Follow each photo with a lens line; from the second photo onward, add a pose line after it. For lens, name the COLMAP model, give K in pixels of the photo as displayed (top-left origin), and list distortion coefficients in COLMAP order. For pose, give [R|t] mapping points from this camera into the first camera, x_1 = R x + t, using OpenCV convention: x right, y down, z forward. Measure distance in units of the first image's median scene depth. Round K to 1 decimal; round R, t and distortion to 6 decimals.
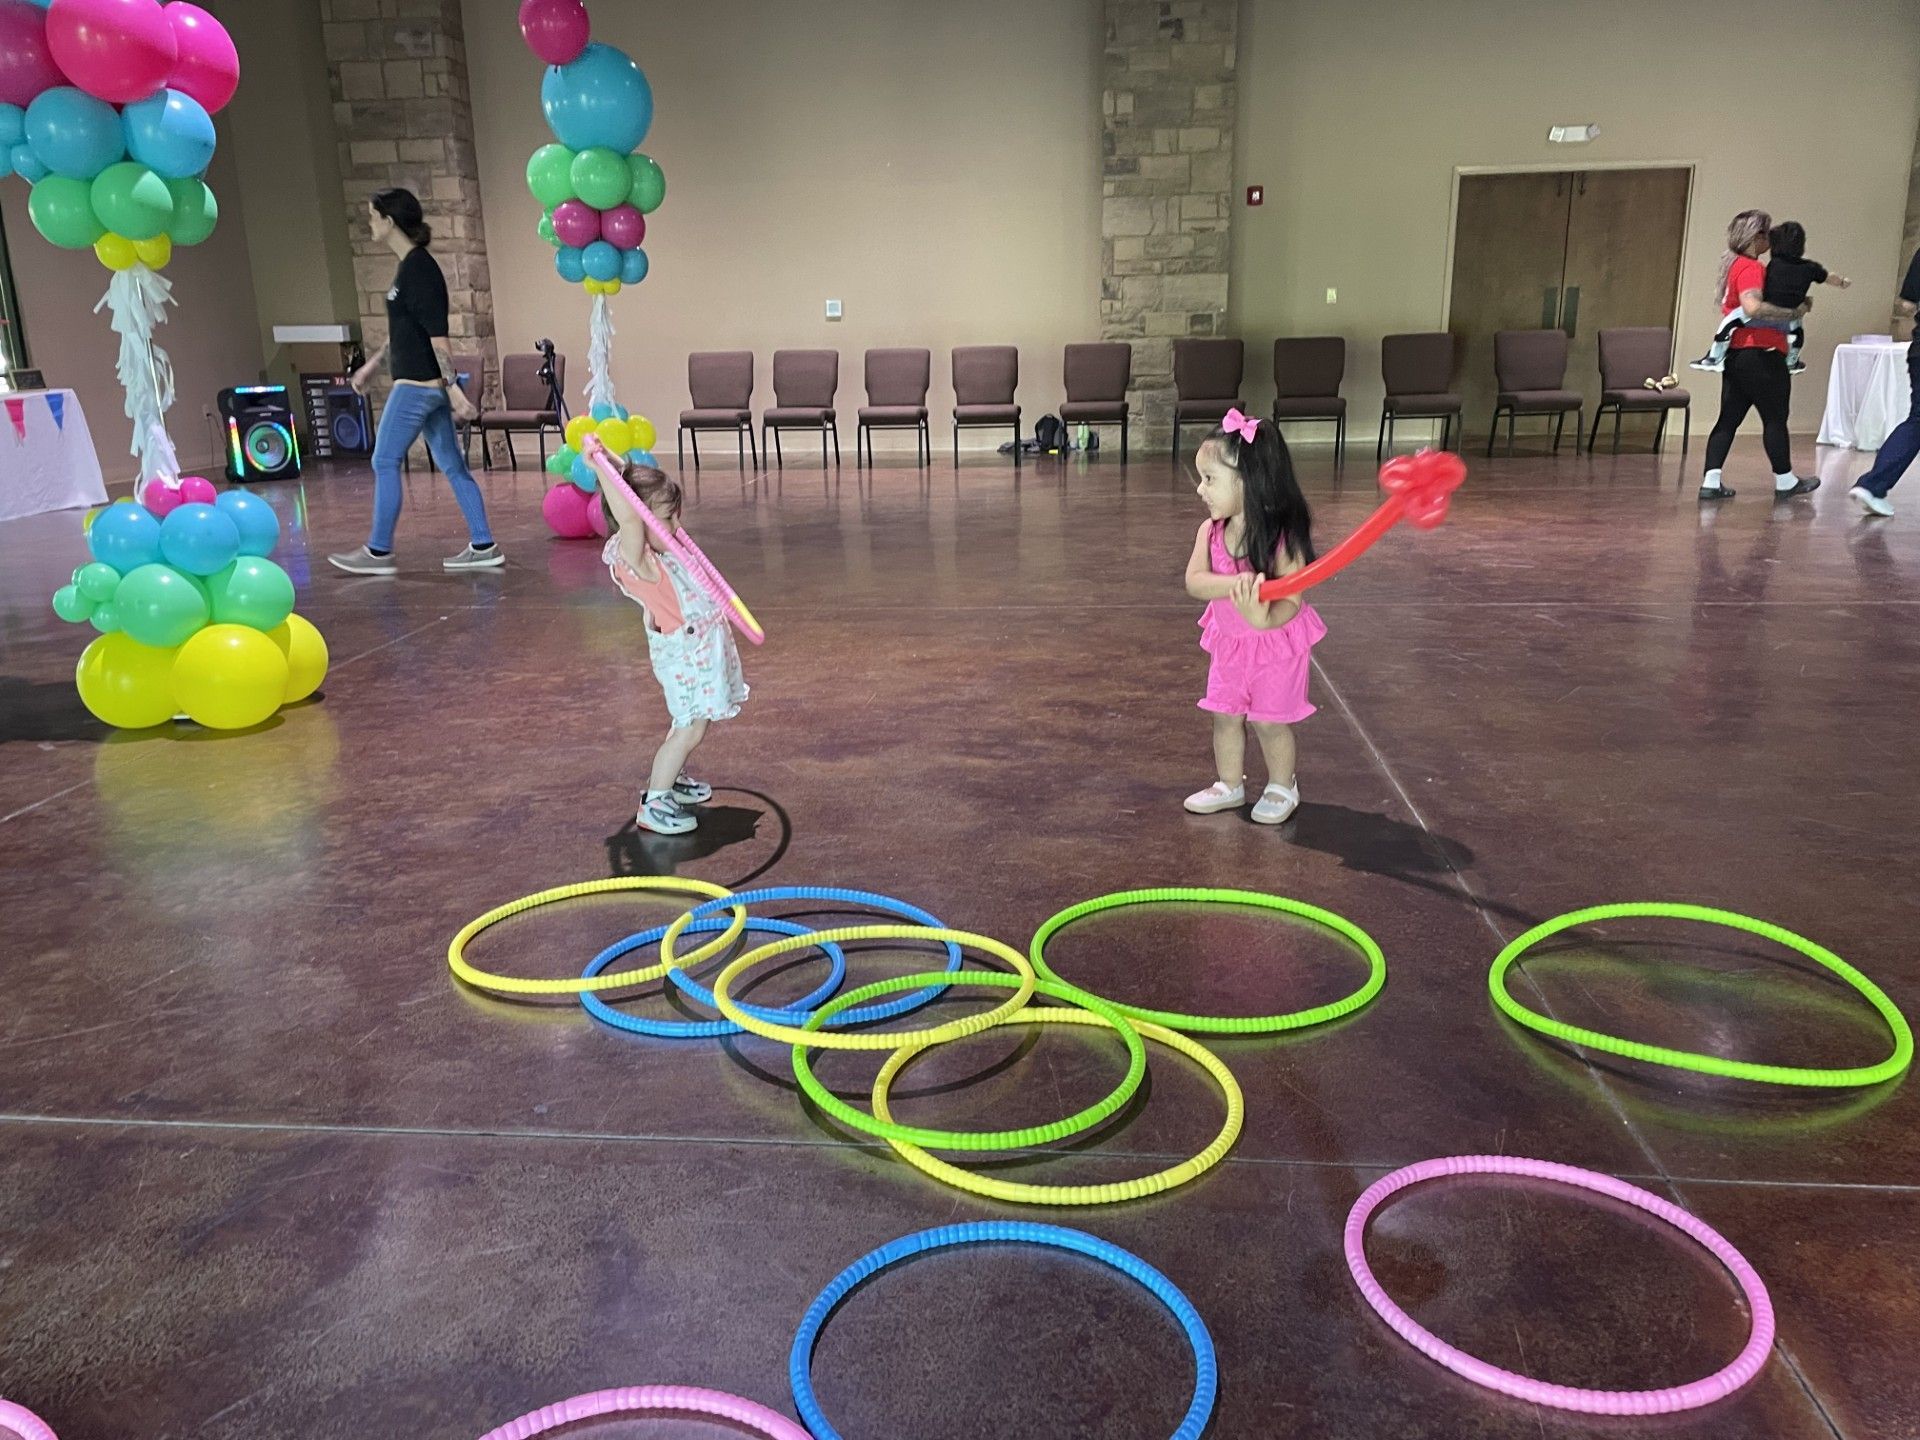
lens RADIAL K [[1442.7, 0, 853.7], [0, 1442.7, 735.4], [0, 0, 1]] dist [0.067317, -0.045054]
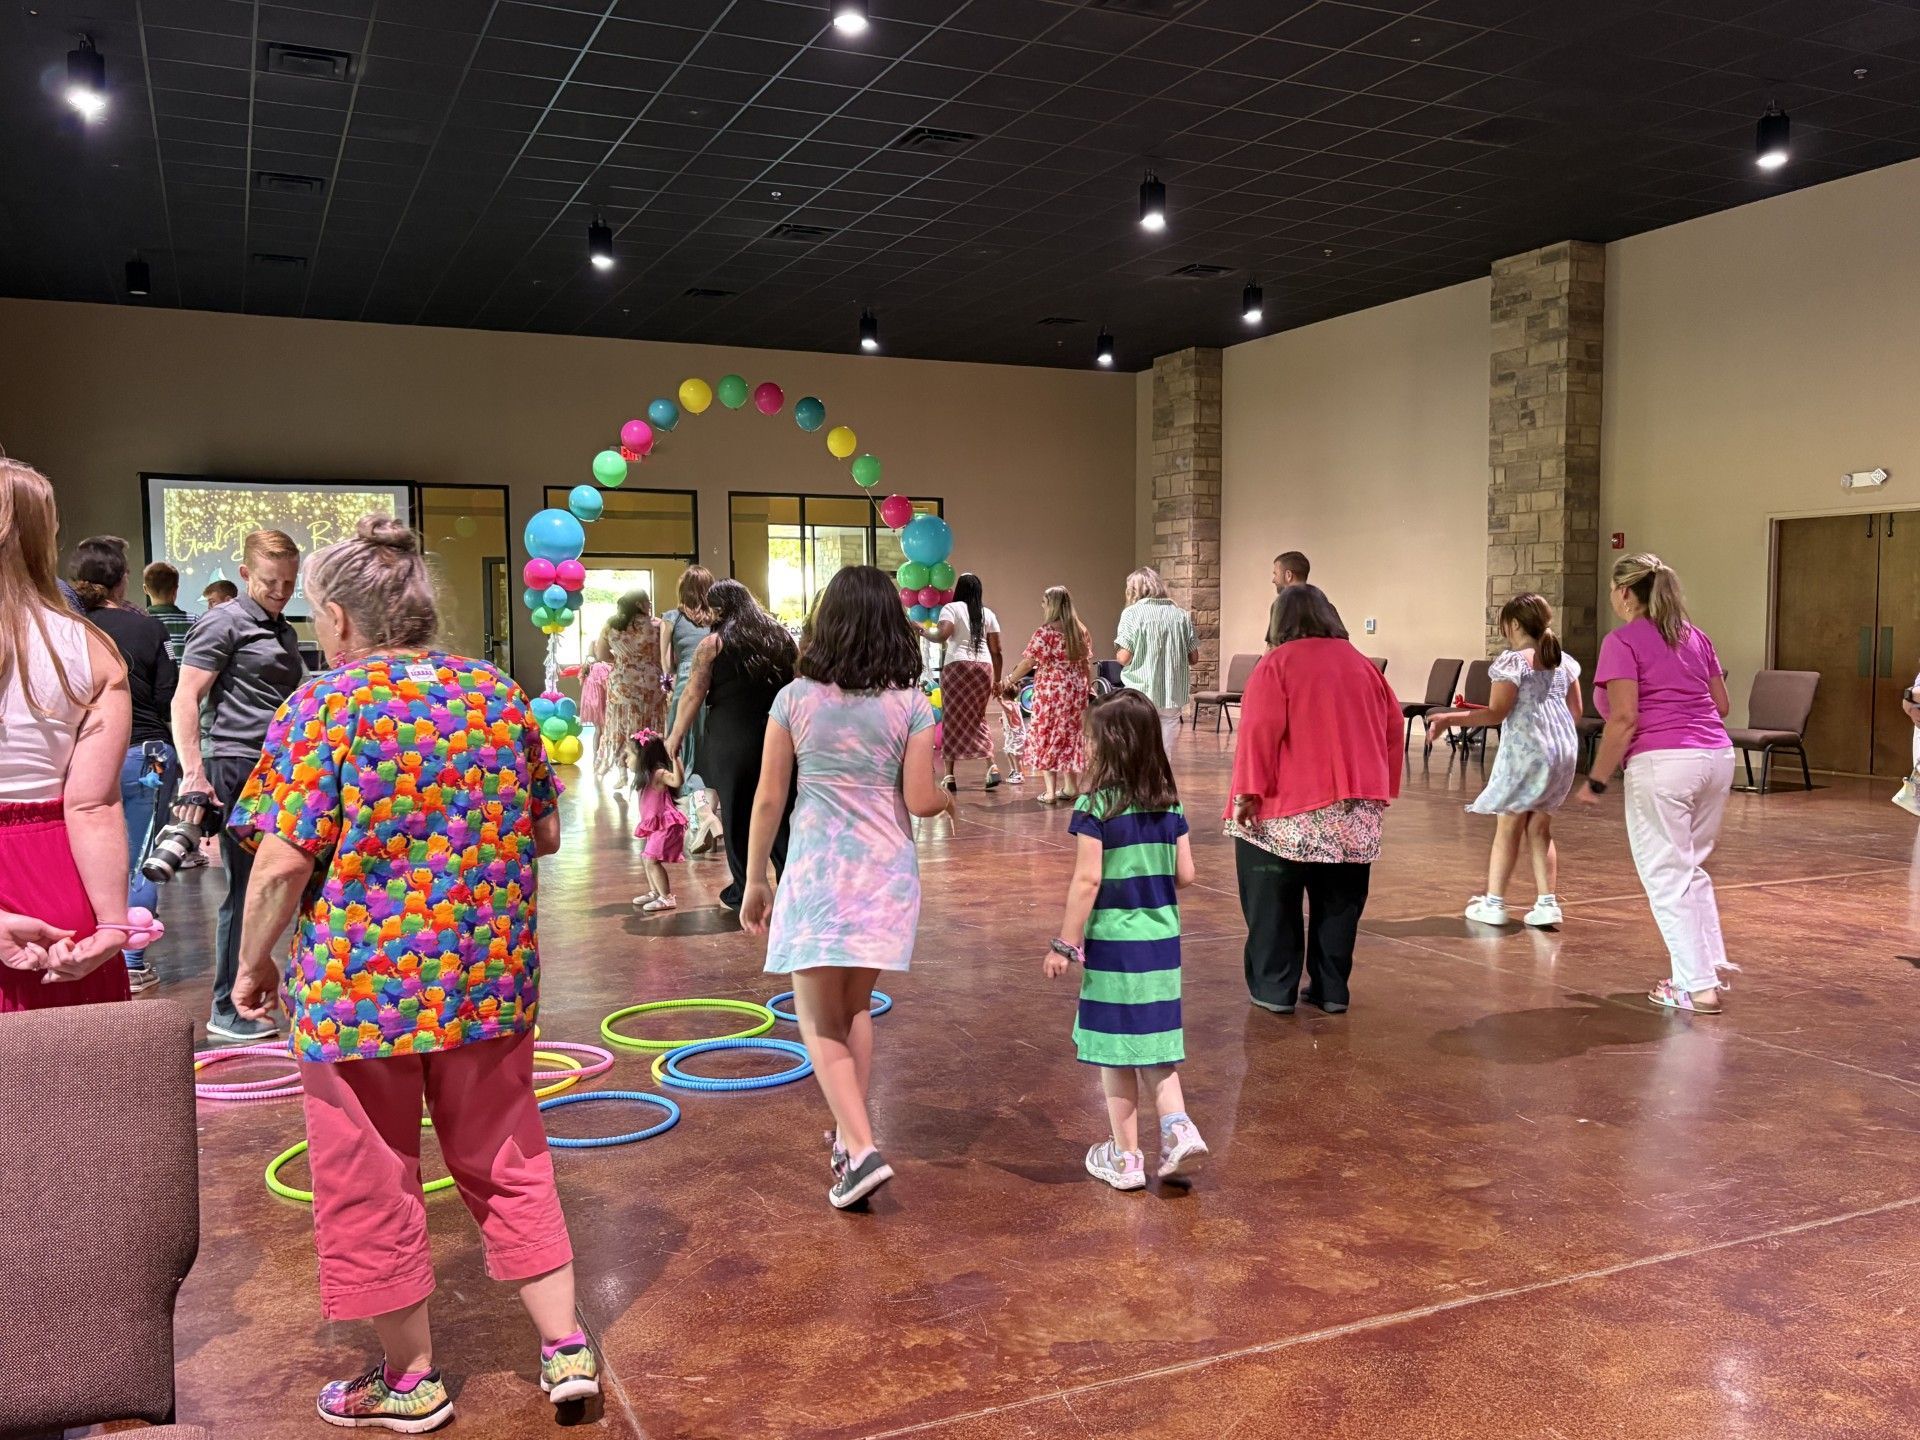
lens RADIAL K [[1618.5, 0, 960.0], [0, 1618.5, 723.5], [0, 0, 1]] dist [0.083824, -0.058658]
pose [[0.494846, 0.076094, -0.865643, 1.158872], [-0.227305, 0.972810, -0.044425, -0.058654], [0.838725, 0.218749, 0.498687, -0.036288]]
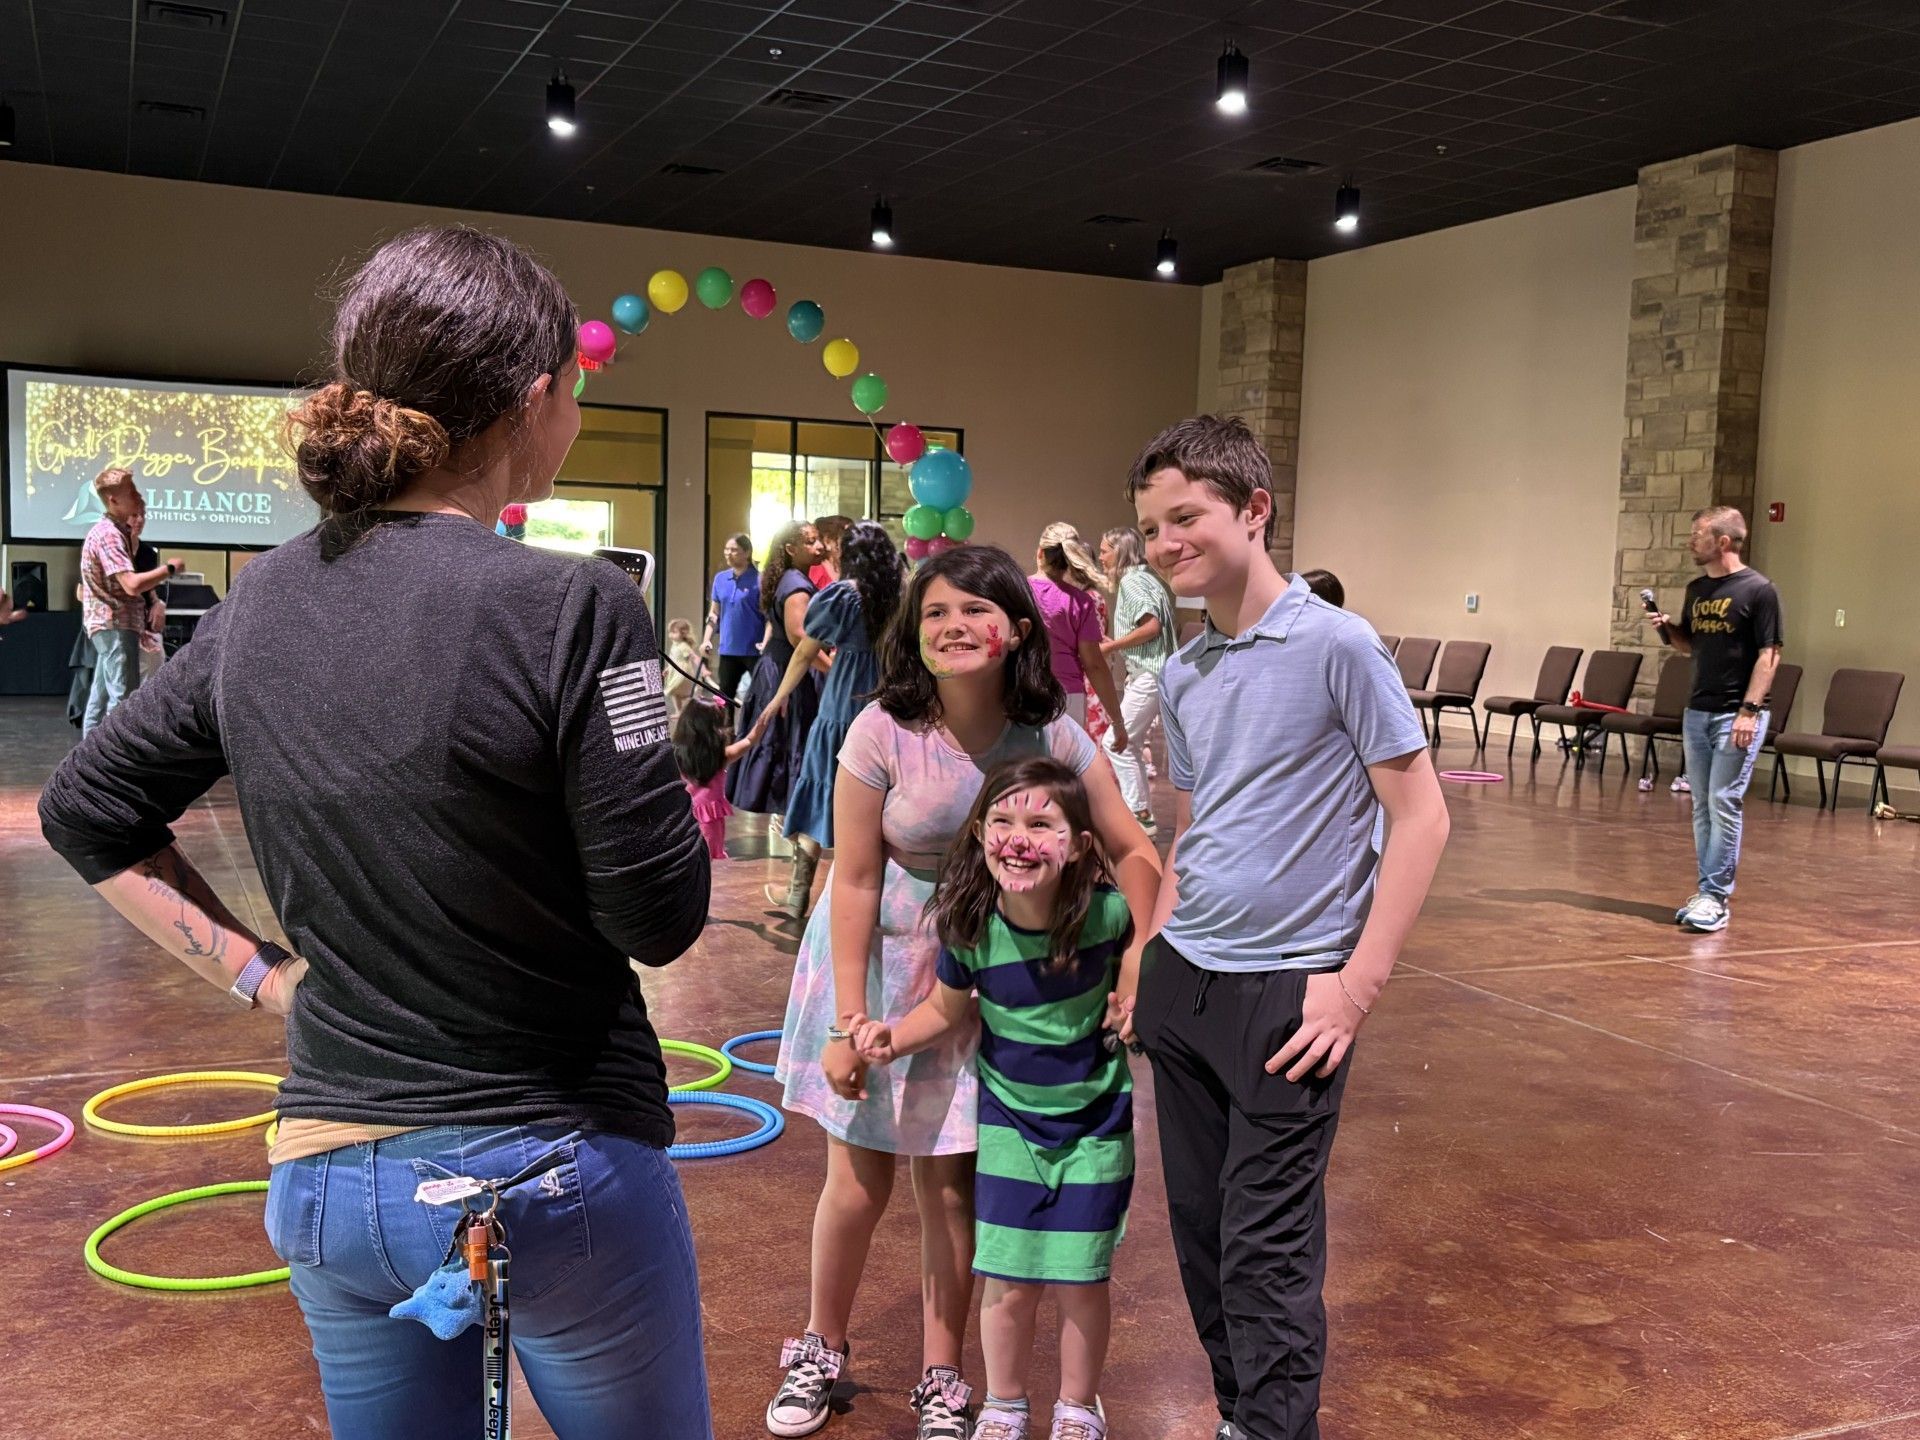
lens RADIAL K [[1921.9, 0, 969.8], [0, 1921.9, 730.4], [0, 0, 1]] dist [0.059824, 0.000000]
pose [[0.489623, 0.110506, -0.864903, 1.140027], [-0.264618, 0.963985, -0.026635, -0.063956], [0.830811, 0.241910, 0.501231, -0.026501]]
